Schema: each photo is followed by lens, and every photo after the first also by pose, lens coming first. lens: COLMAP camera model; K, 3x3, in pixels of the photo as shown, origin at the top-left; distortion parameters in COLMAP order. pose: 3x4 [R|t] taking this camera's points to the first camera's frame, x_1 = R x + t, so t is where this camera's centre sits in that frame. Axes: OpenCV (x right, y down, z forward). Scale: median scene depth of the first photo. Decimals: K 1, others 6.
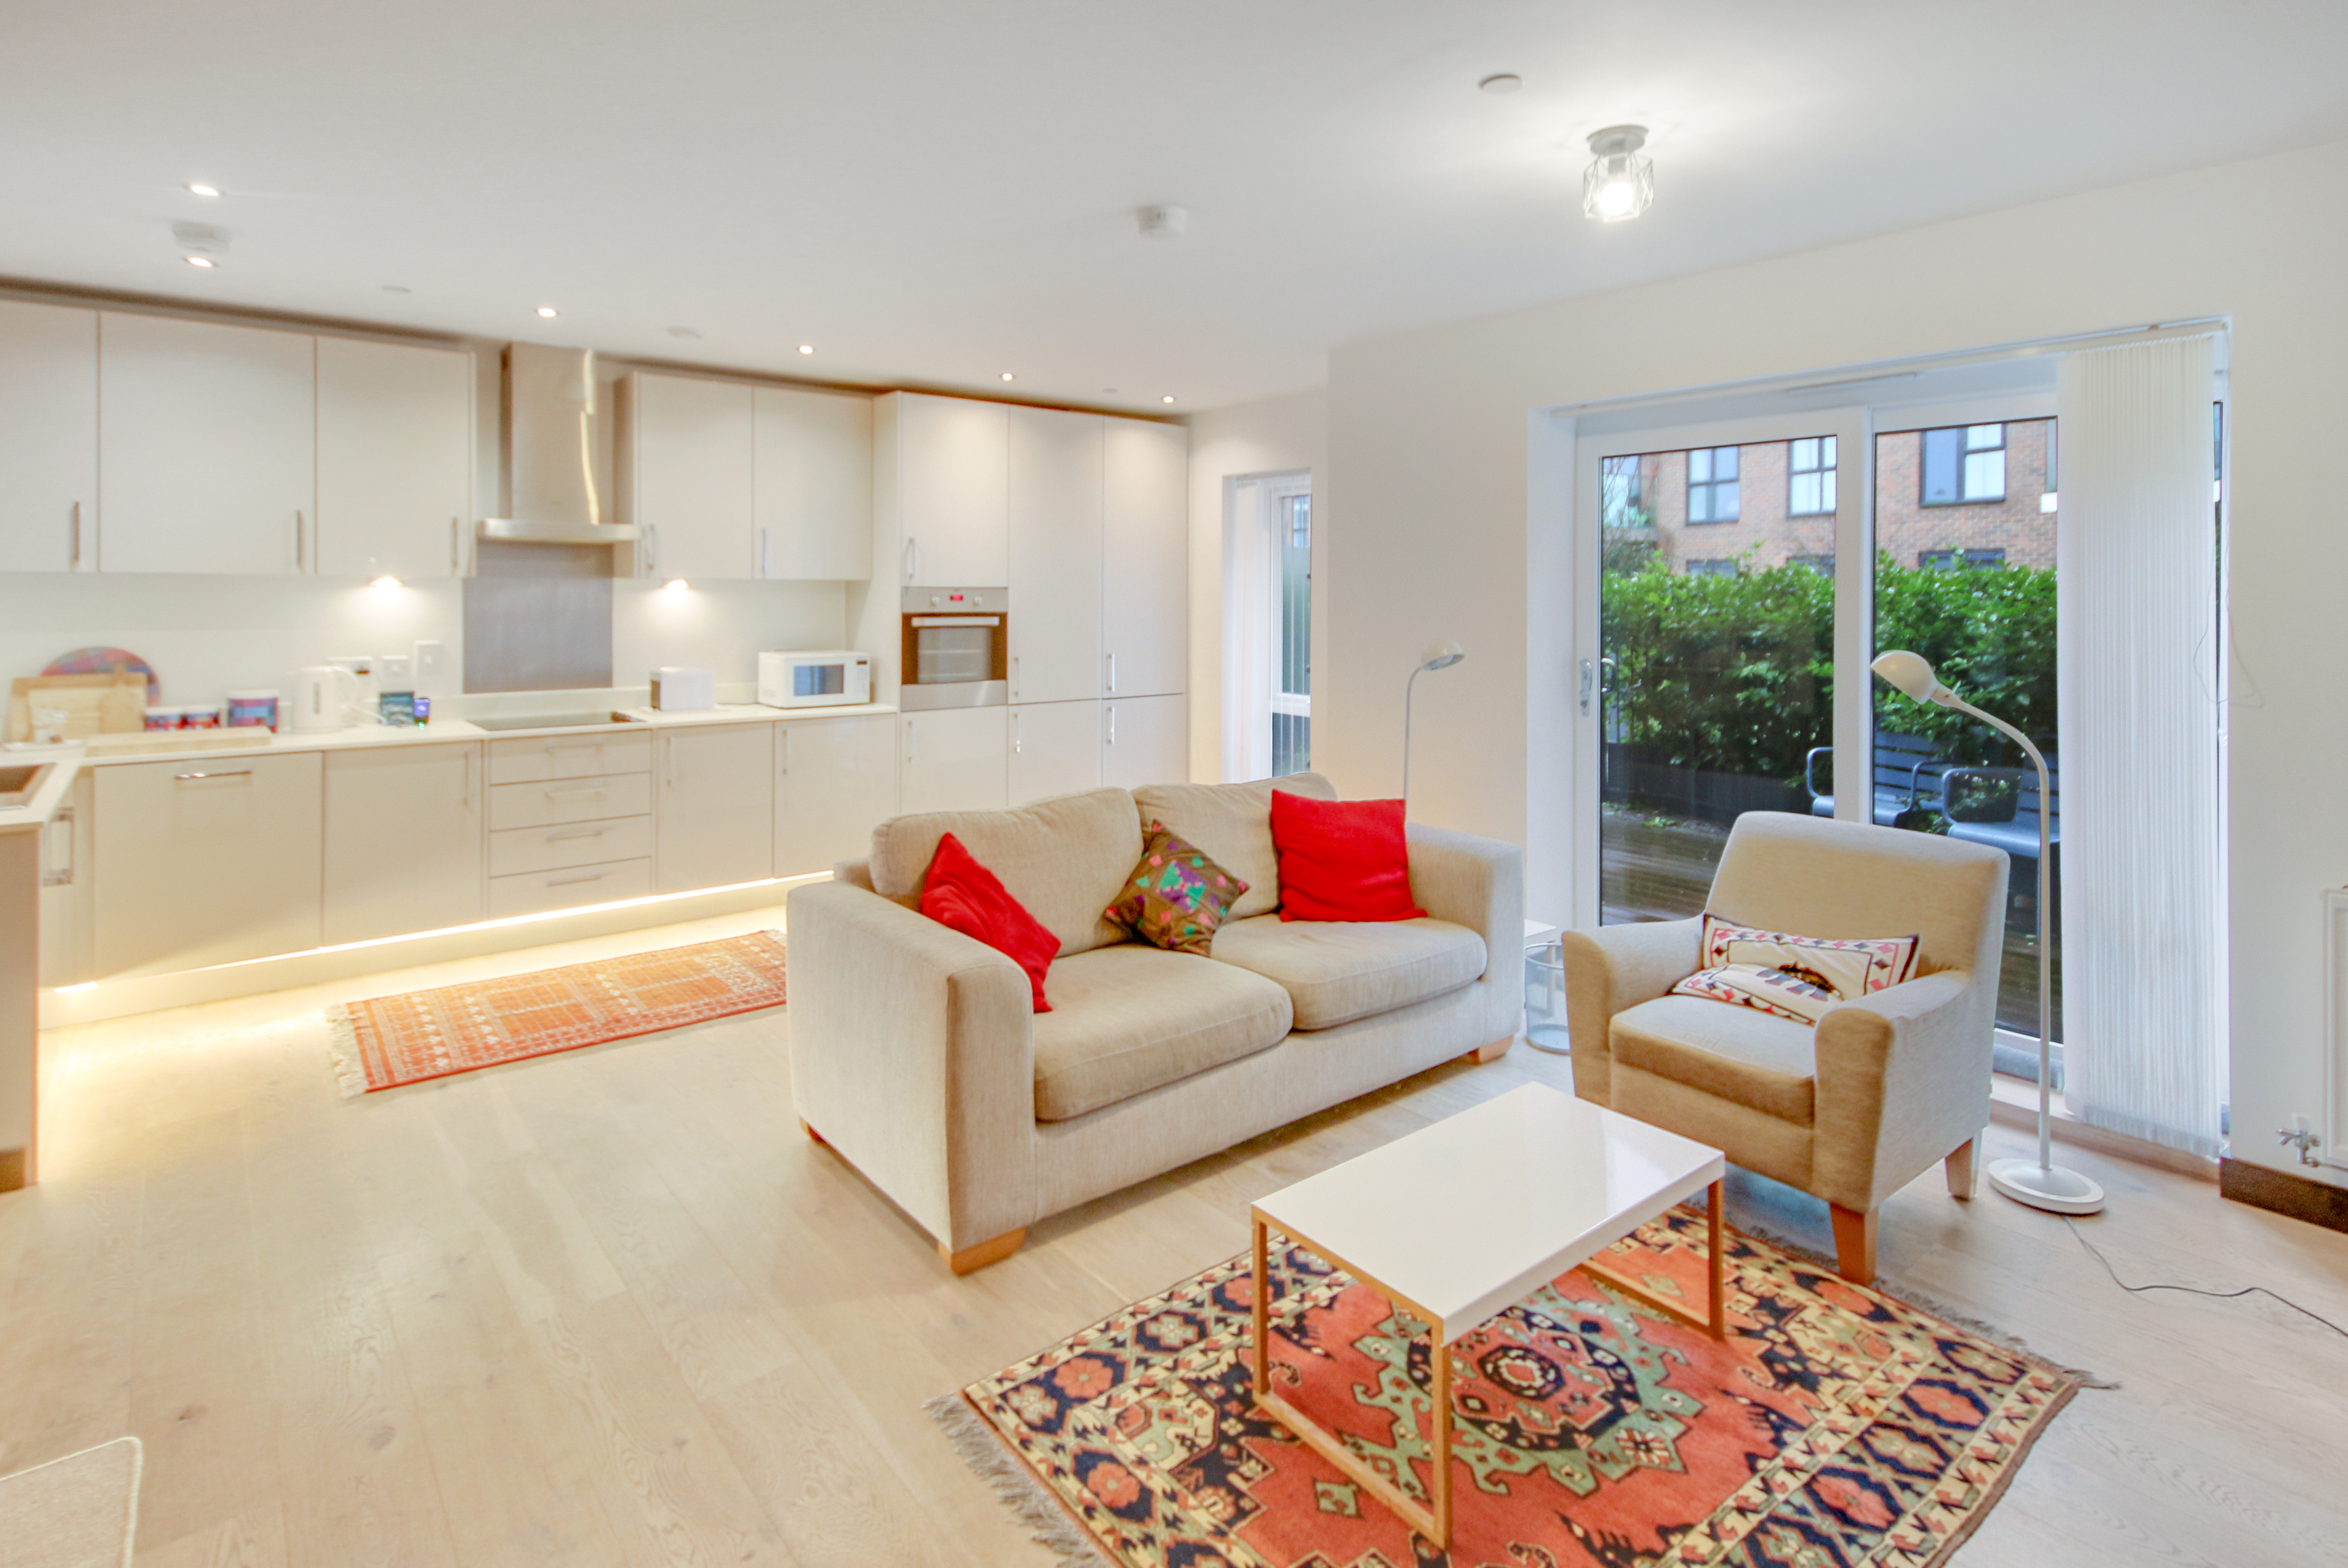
lens RADIAL K [[1191.3, 0, 1173.4], [0, 1191.3, 710.8], [0, 0, 1]] dist [0.004720, 0.000481]
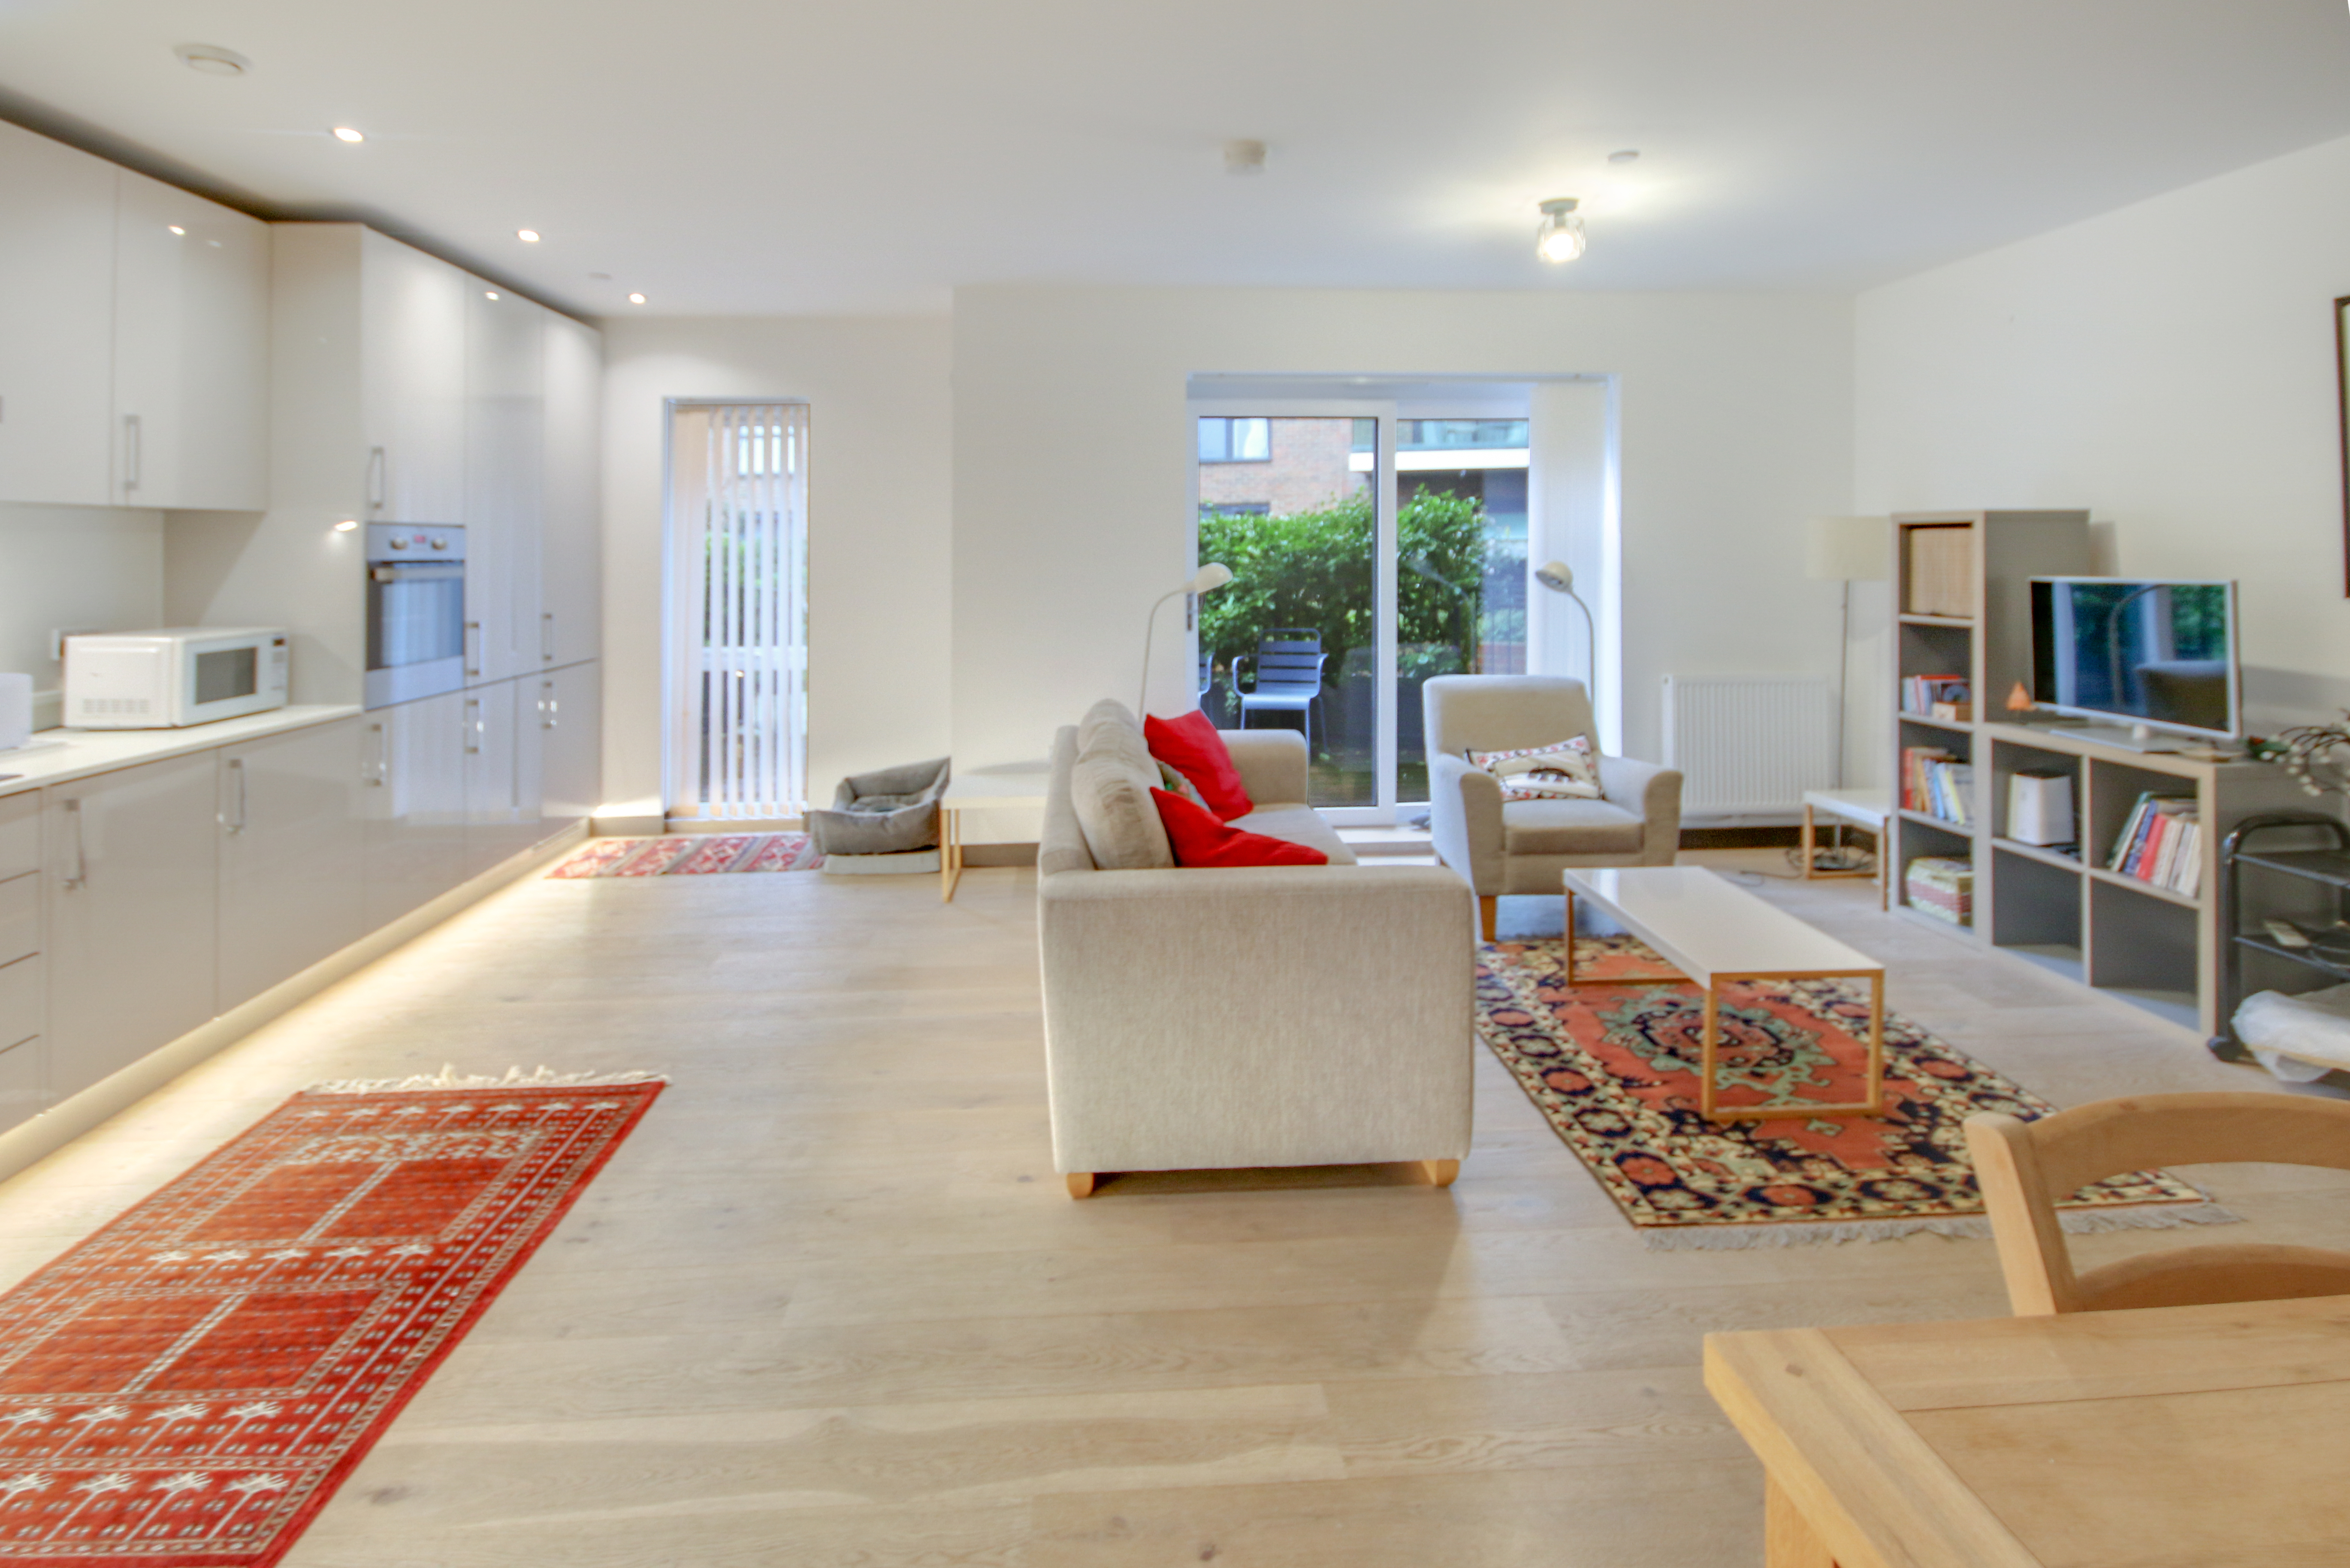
lens RADIAL K [[1118.6, 0, 1176.4], [0, 1118.6, 678.3], [0, 0, 1]] dist [-0.001868, -0.008201]
pose [[0.589054, -0.102943, 0.801510, -1.026460], [0.088841, 0.994090, 0.062385, -0.036166], [-0.803195, 0.034459, 0.594719, 0.598868]]
